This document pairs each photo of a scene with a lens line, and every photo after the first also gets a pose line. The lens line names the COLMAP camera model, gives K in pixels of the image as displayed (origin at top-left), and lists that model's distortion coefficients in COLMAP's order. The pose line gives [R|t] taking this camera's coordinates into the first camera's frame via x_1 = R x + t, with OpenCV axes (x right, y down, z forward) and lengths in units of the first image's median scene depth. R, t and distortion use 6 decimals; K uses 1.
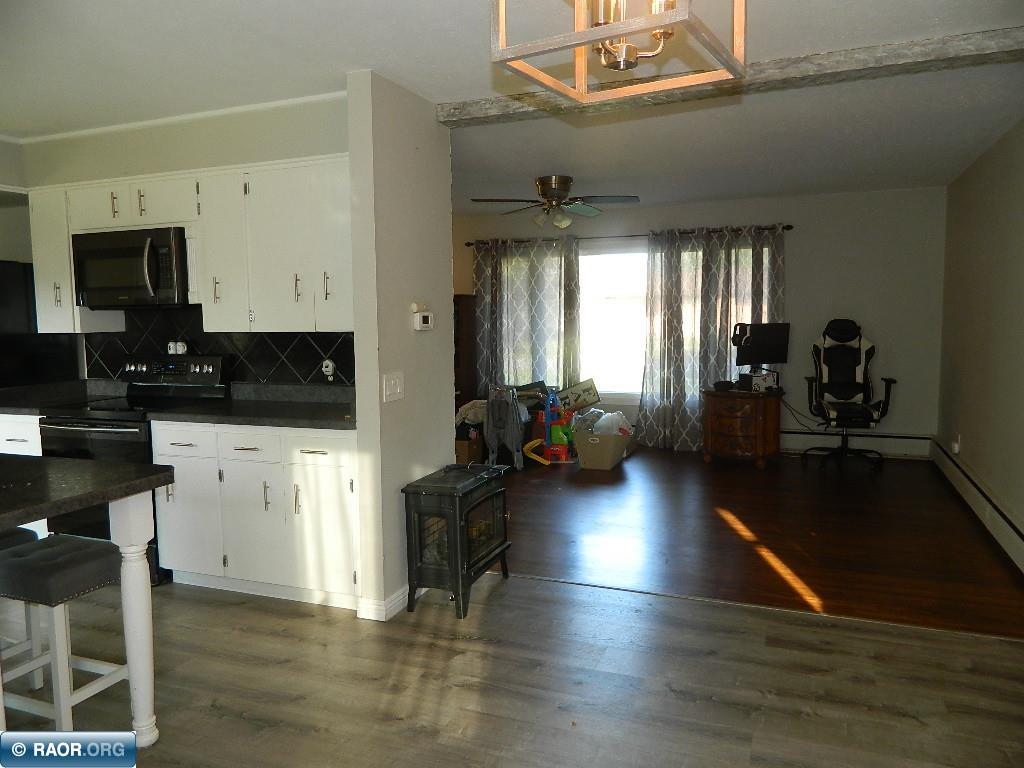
lens RADIAL K [[751.0, 0, 510.0], [0, 751.0, 381.8], [0, 0, 1]] dist [0.009177, 0.001896]
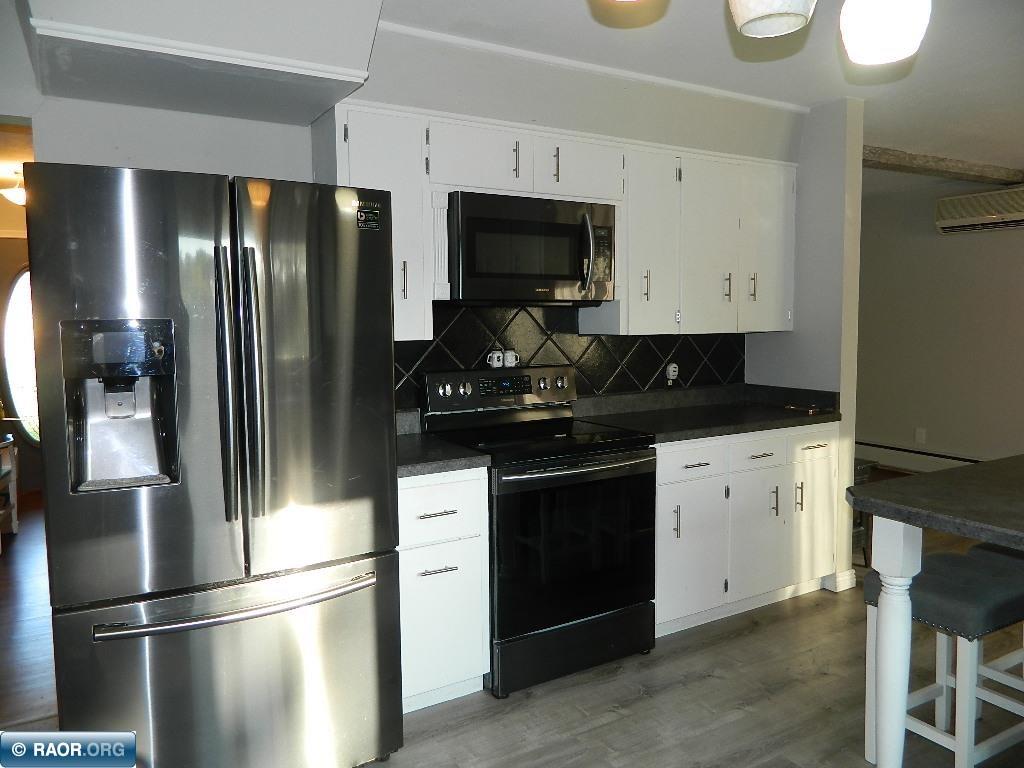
lens RADIAL K [[751.0, 0, 511.3], [0, 751.0, 384.0], [0, 0, 1]] dist [0.009177, 0.001896]
pose [[0.603258, -0.060402, 0.795256, -1.238834], [0.078193, 0.996803, 0.016395, -0.038362], [-0.793704, 0.052294, 0.606052, 0.647585]]
